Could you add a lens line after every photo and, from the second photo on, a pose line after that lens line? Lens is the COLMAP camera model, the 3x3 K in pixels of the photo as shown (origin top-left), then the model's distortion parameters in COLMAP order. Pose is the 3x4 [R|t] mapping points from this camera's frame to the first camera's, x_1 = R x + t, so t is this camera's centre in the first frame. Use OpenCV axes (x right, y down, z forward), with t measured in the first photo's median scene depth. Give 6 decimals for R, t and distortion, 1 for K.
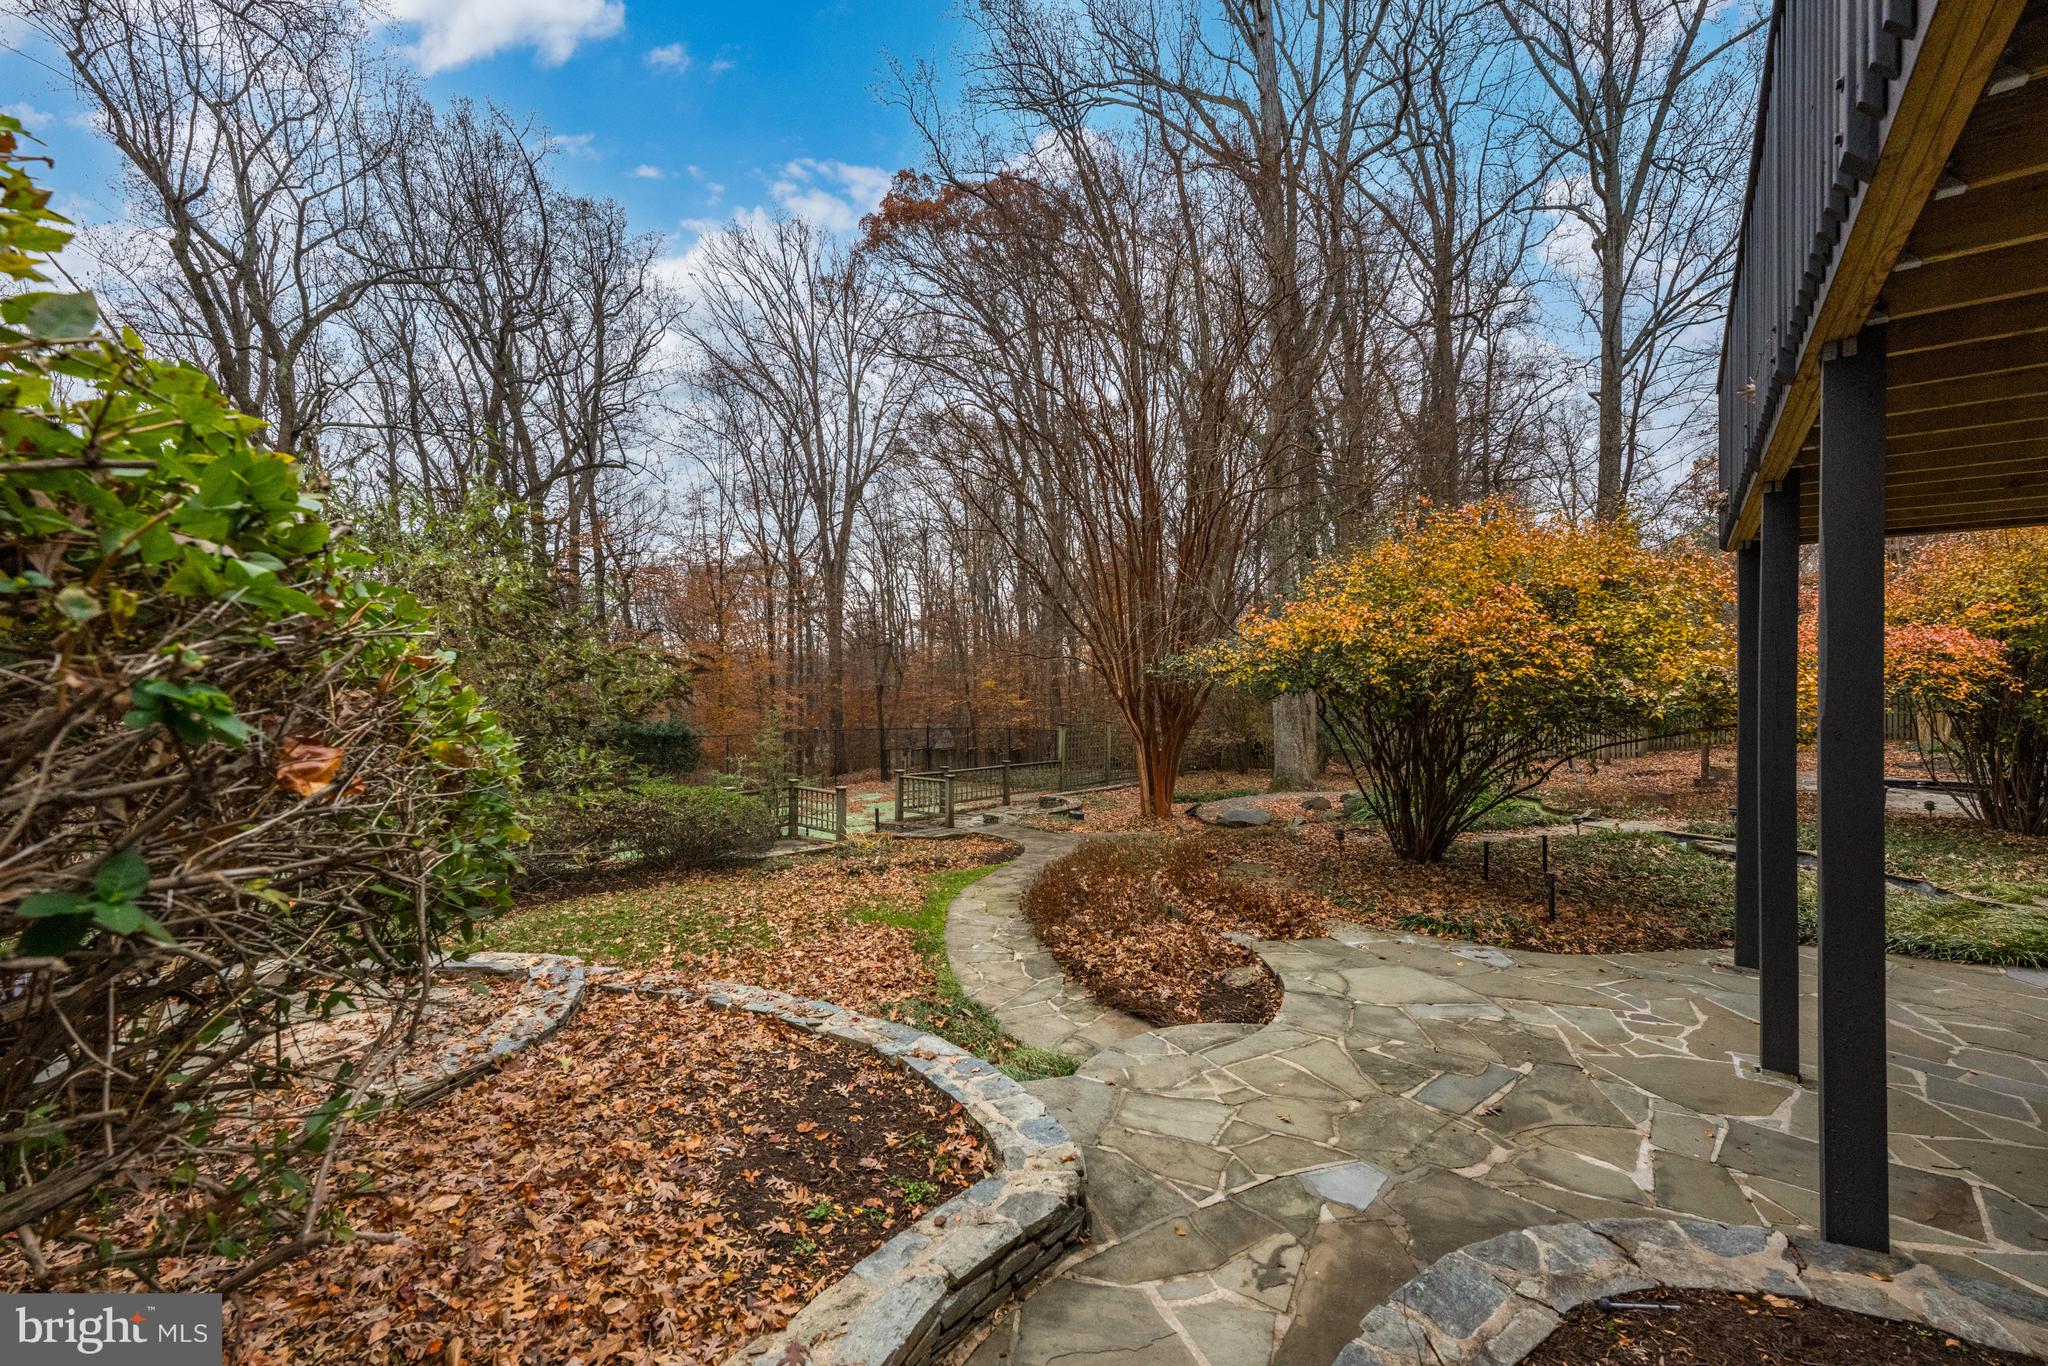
lens RADIAL K [[808.7, 0, 1032.0], [0, 808.7, 683.2], [0, 0, 1]] dist [0.000844, -0.000199]
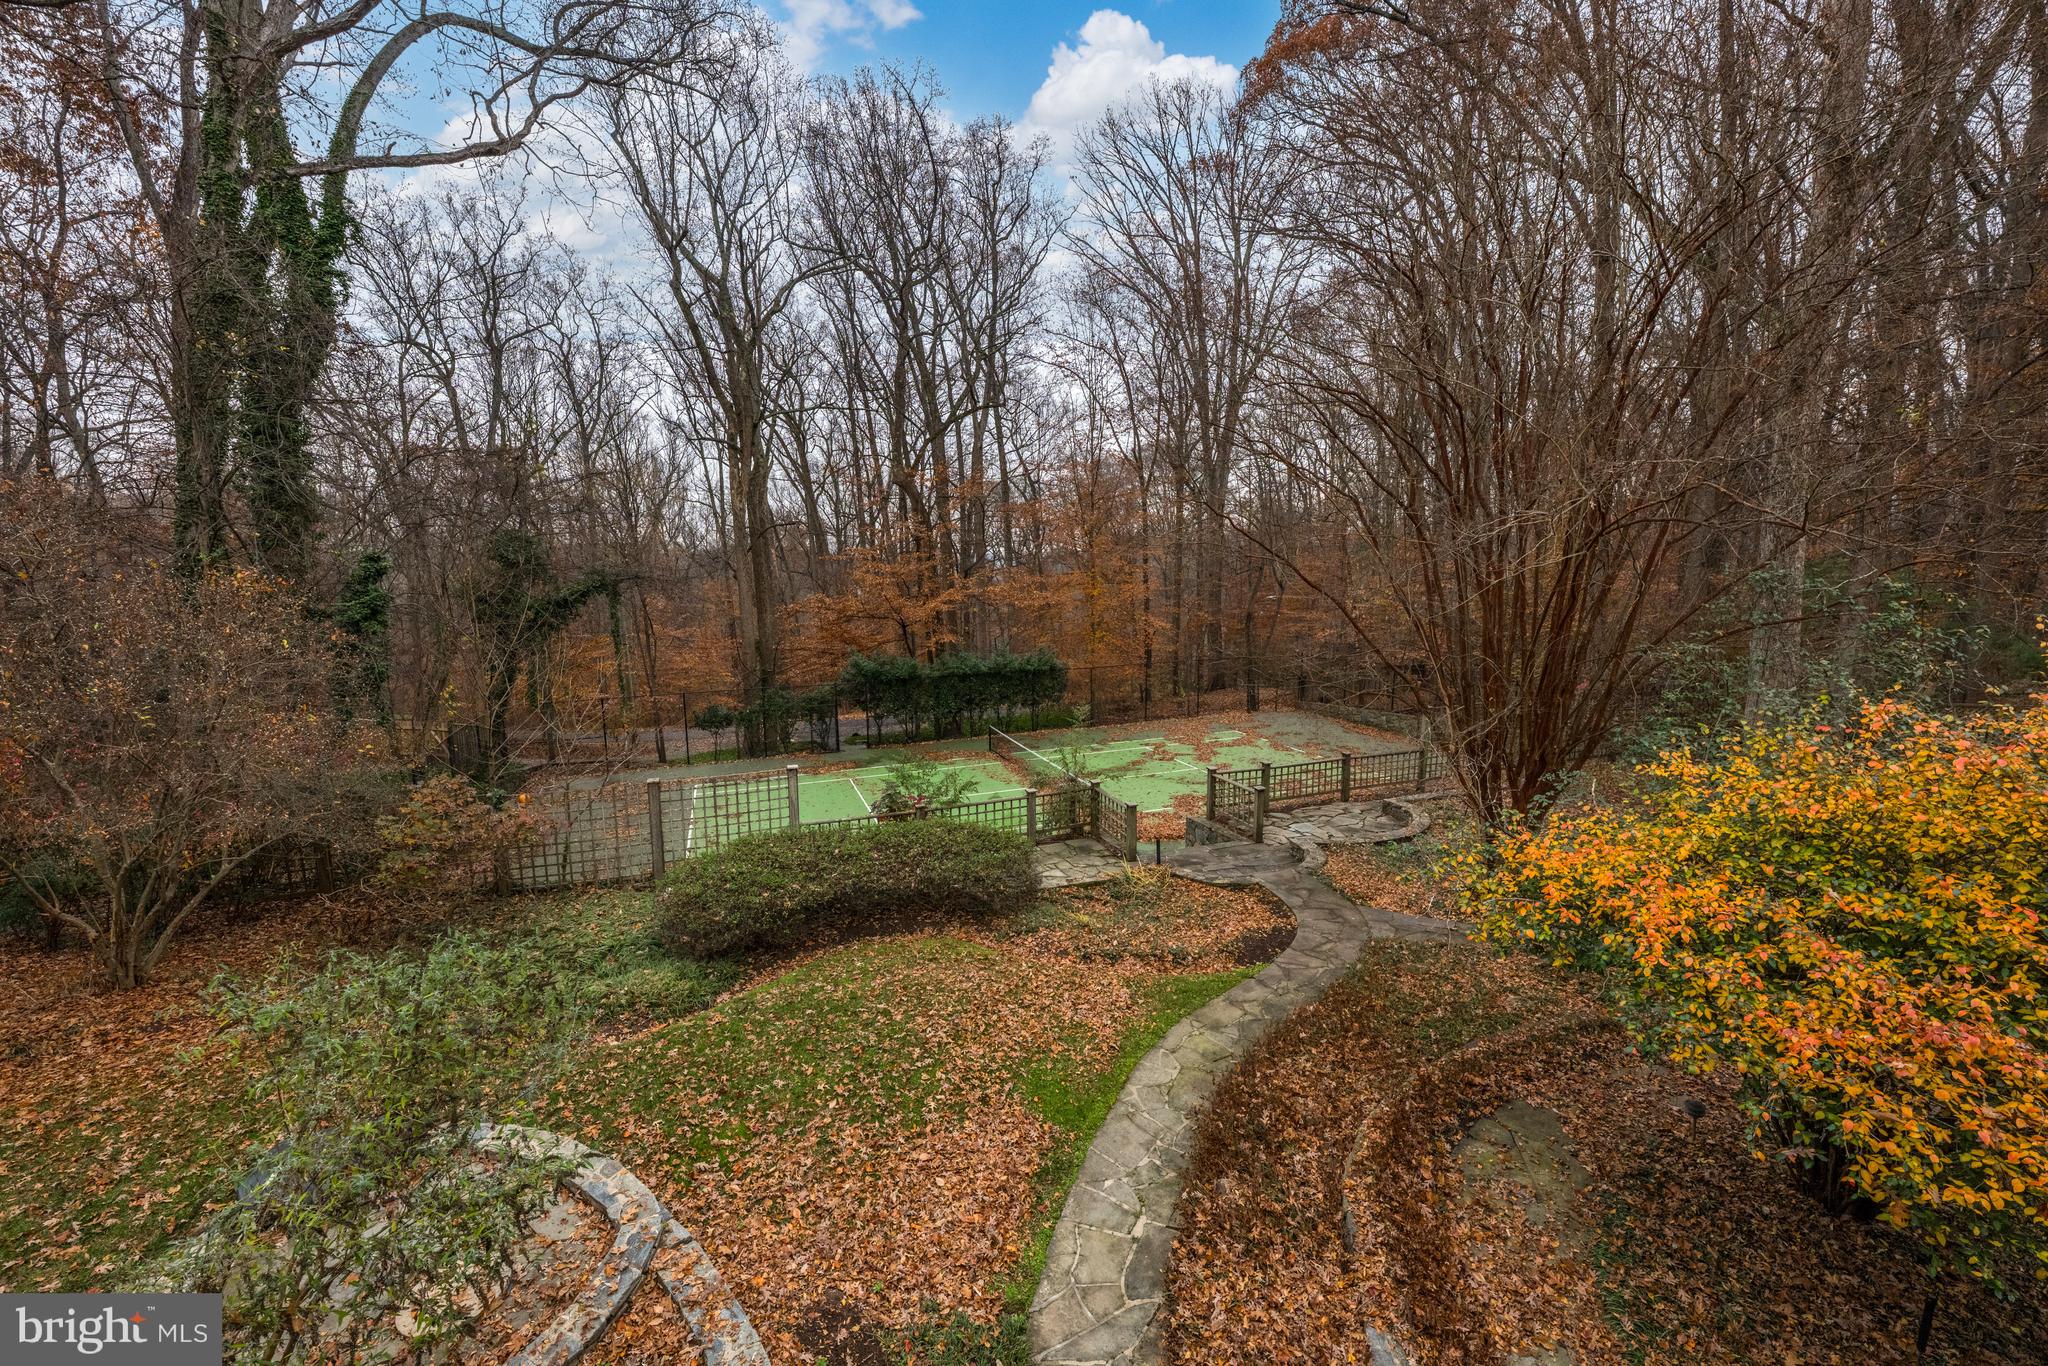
lens RADIAL K [[808.7, 0, 1032.0], [0, 808.7, 683.2], [0, 0, 1]] dist [0.000844, -0.000199]
pose [[0.876037, 0.074298, -0.476486, 0.048382], [0.009504, 0.985209, 0.171096, -0.076619], [0.482150, -0.154415, 0.862373, 0.048703]]
